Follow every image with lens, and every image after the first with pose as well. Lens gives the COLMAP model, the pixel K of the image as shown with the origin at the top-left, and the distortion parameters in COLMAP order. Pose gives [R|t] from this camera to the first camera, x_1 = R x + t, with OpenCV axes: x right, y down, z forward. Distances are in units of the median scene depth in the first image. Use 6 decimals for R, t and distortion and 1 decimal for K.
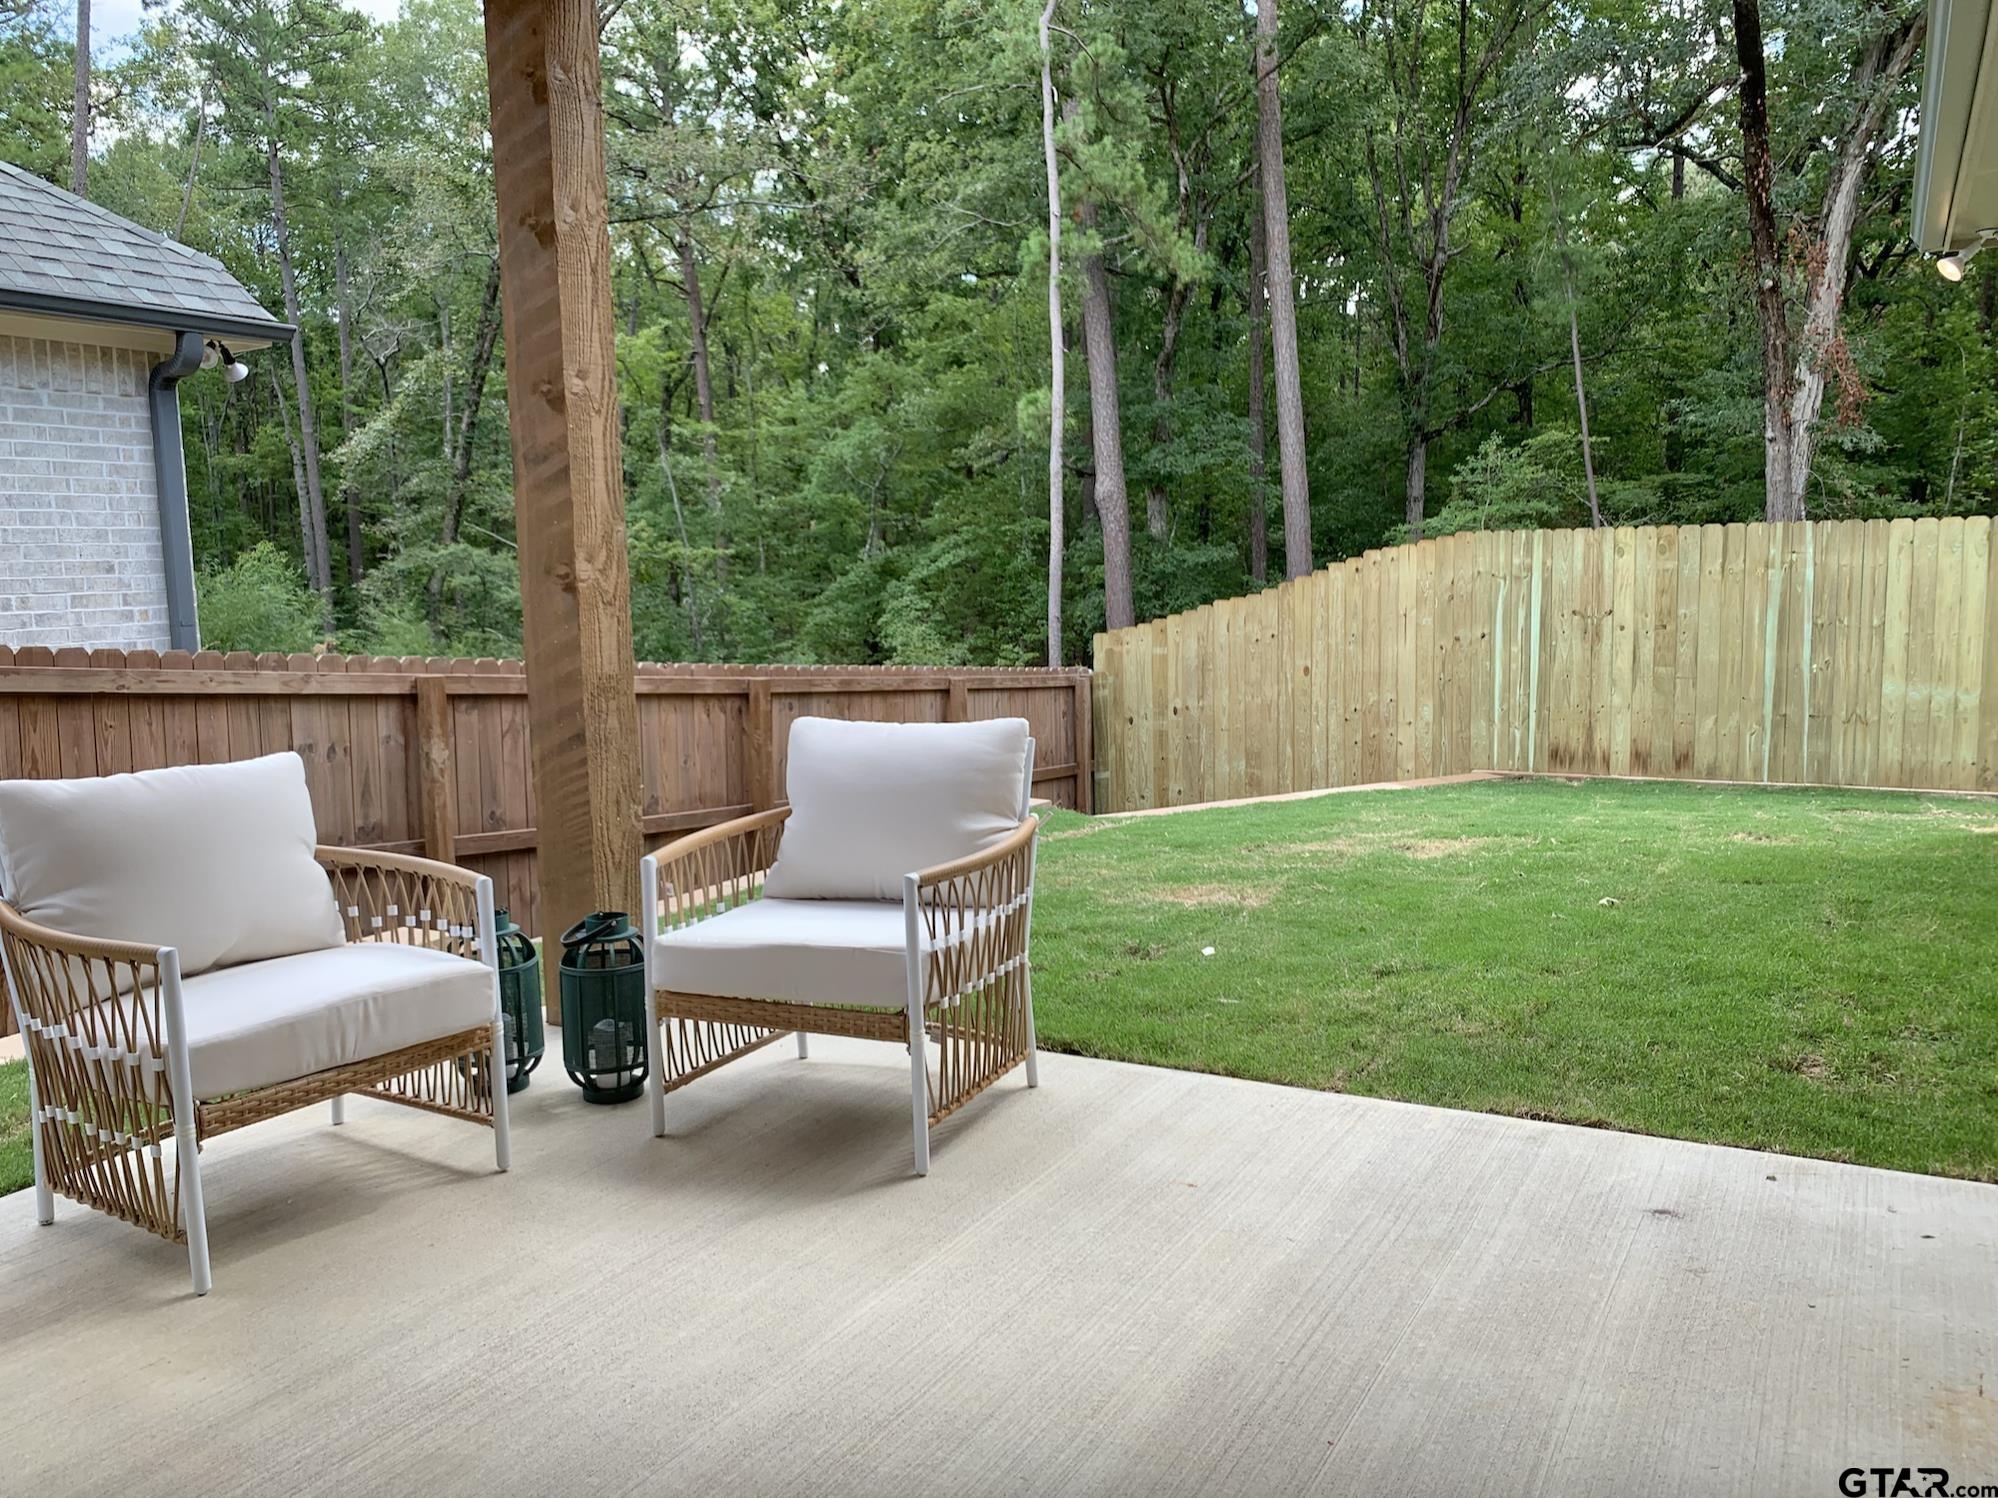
lens RADIAL K [[1577.0, 0, 998.4], [0, 1577.0, 758.8], [0, 0, 1]] dist [0.011729, 0.009010]
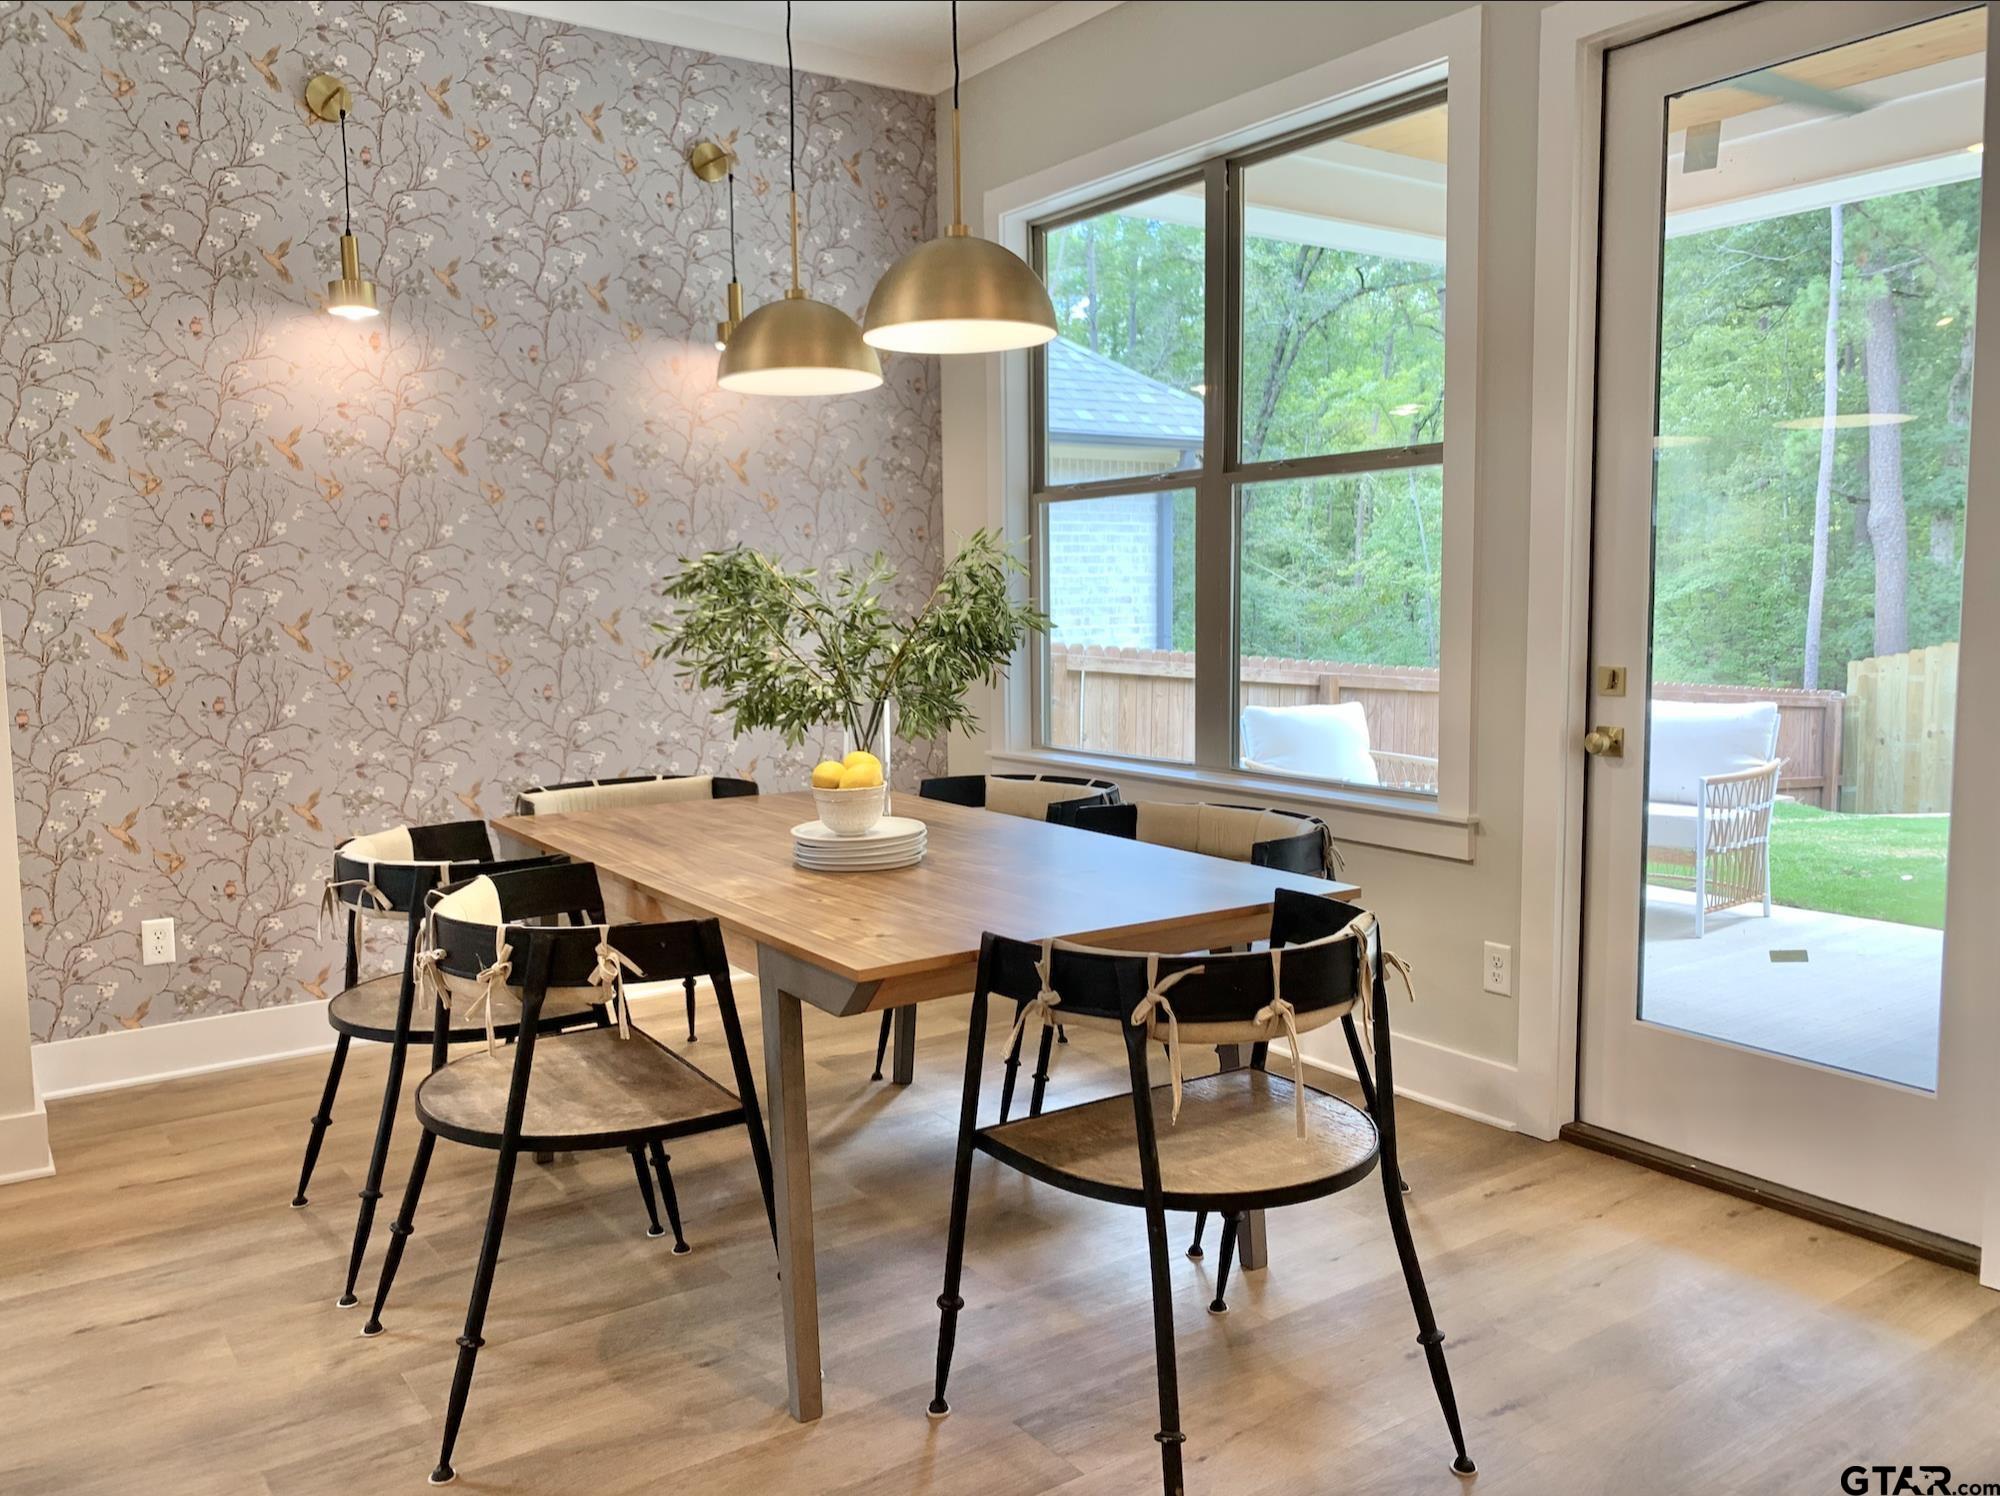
lens RADIAL K [[1529.3, 0, 989.9], [0, 1529.3, 758.6], [0, 0, 1]] dist [0.077990, -0.103445]
pose [[0.898850, 0.058313, -0.434359, -0.004215], [-0.062438, 0.998037, 0.004780, 0.020988], [0.433785, 0.022824, 0.900727, -0.232396]]
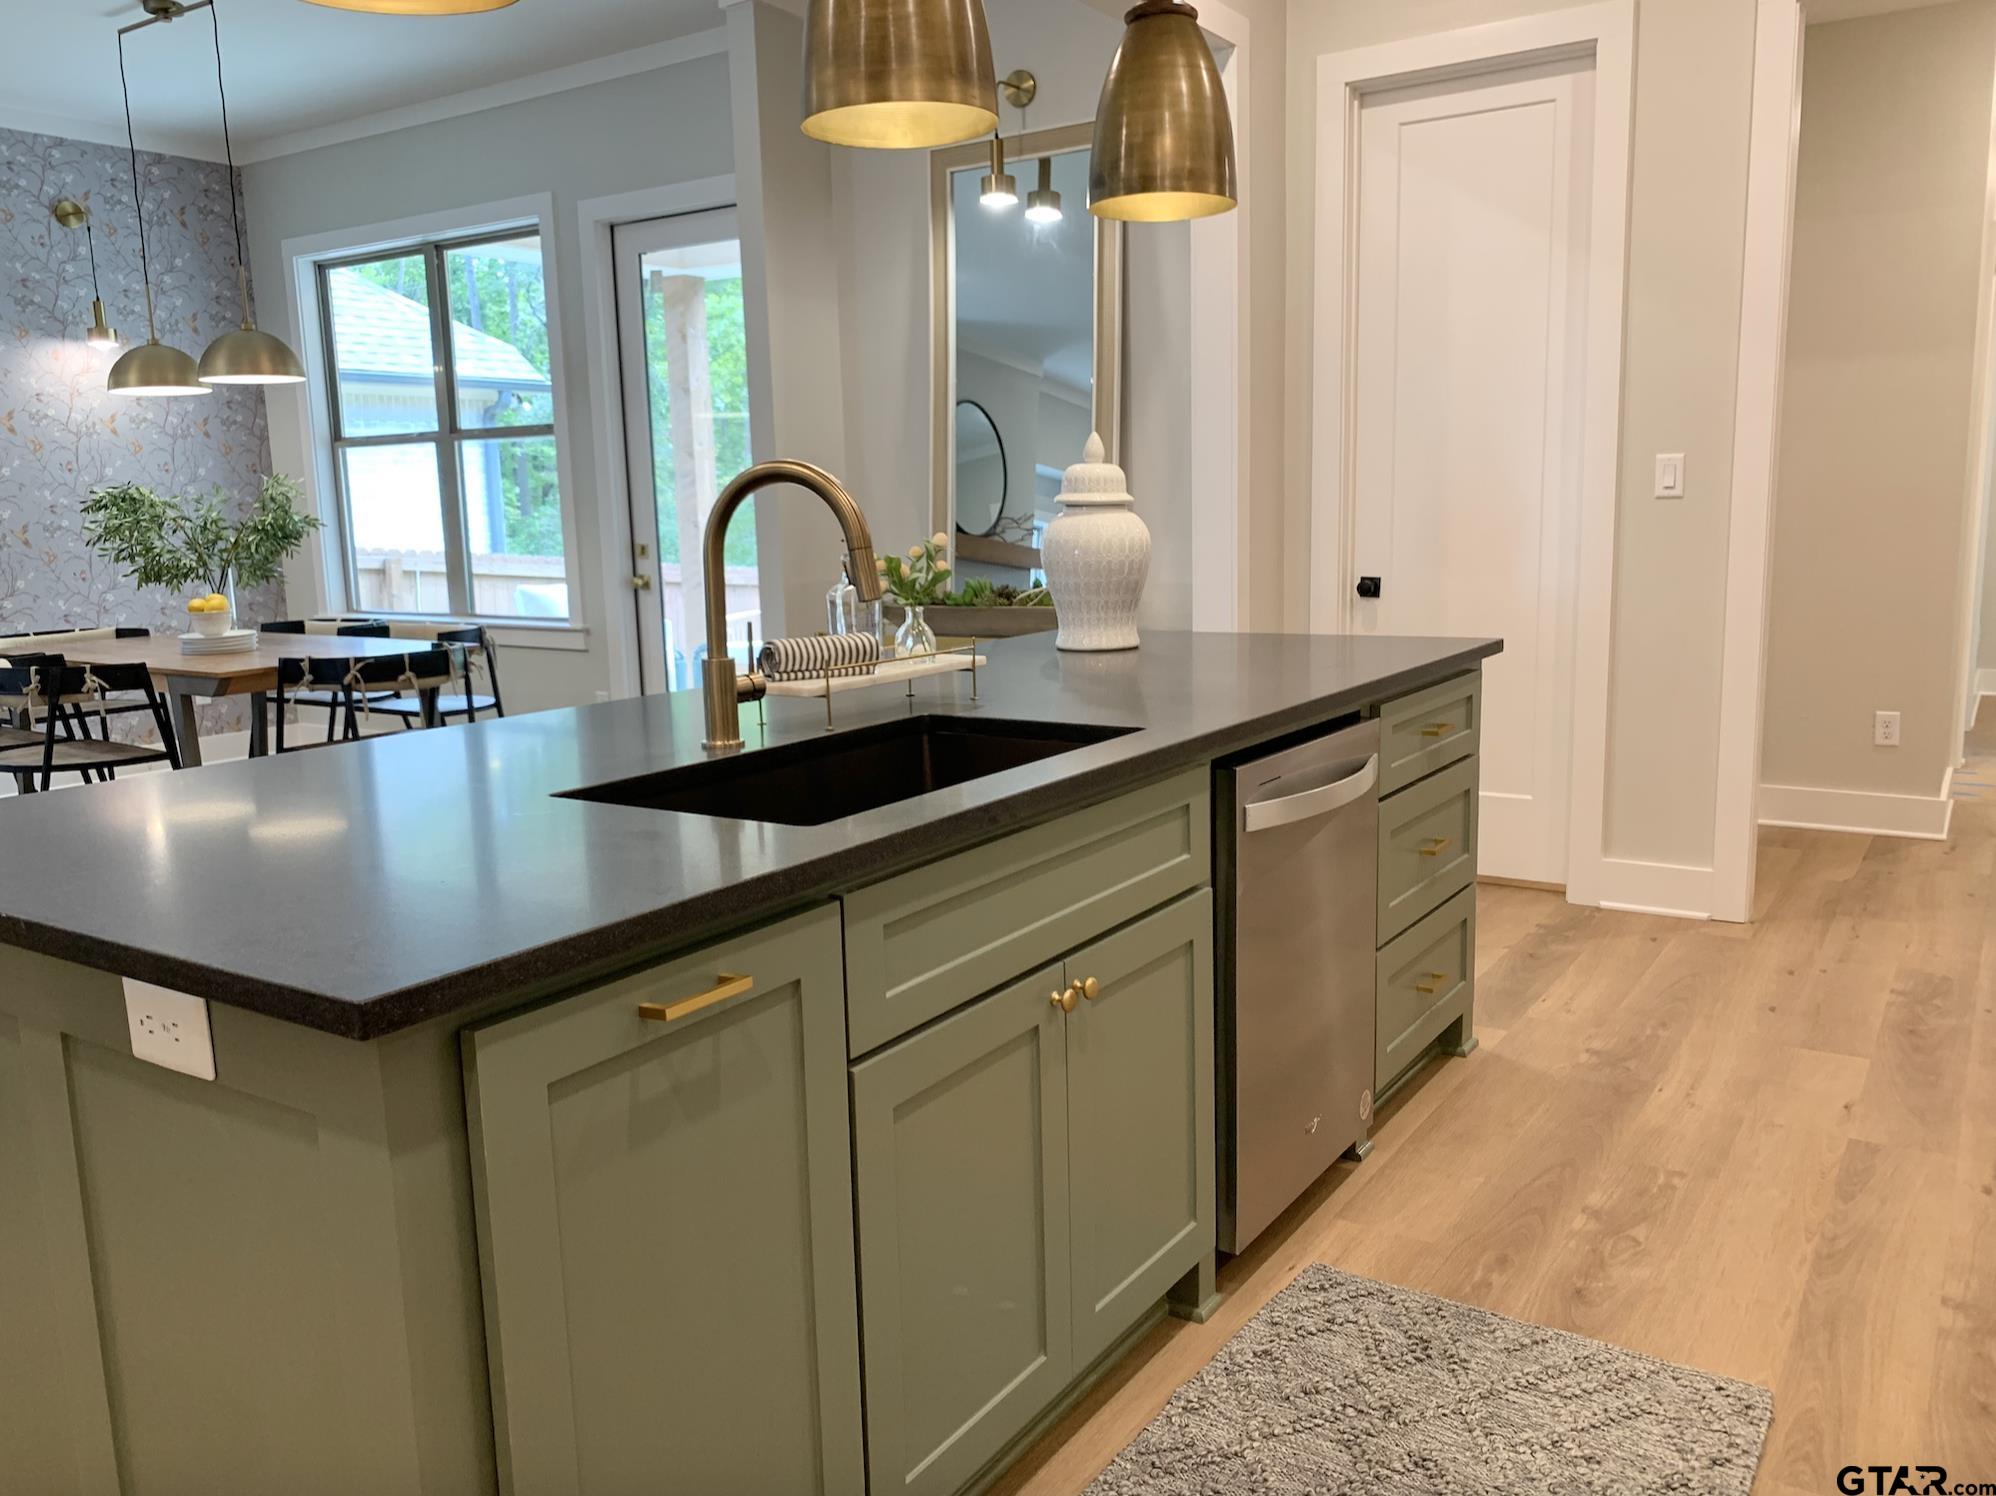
lens RADIAL K [[1575.4, 0, 997.4], [0, 1575.4, 757.7], [0, 0, 1]] dist [0.011729, 0.009010]
pose [[0.996342, 0.011059, -0.084732, 0.129041], [-0.007500, 0.999081, 0.042203, 0.046435], [0.085120, -0.041414, 0.995510, -0.448646]]
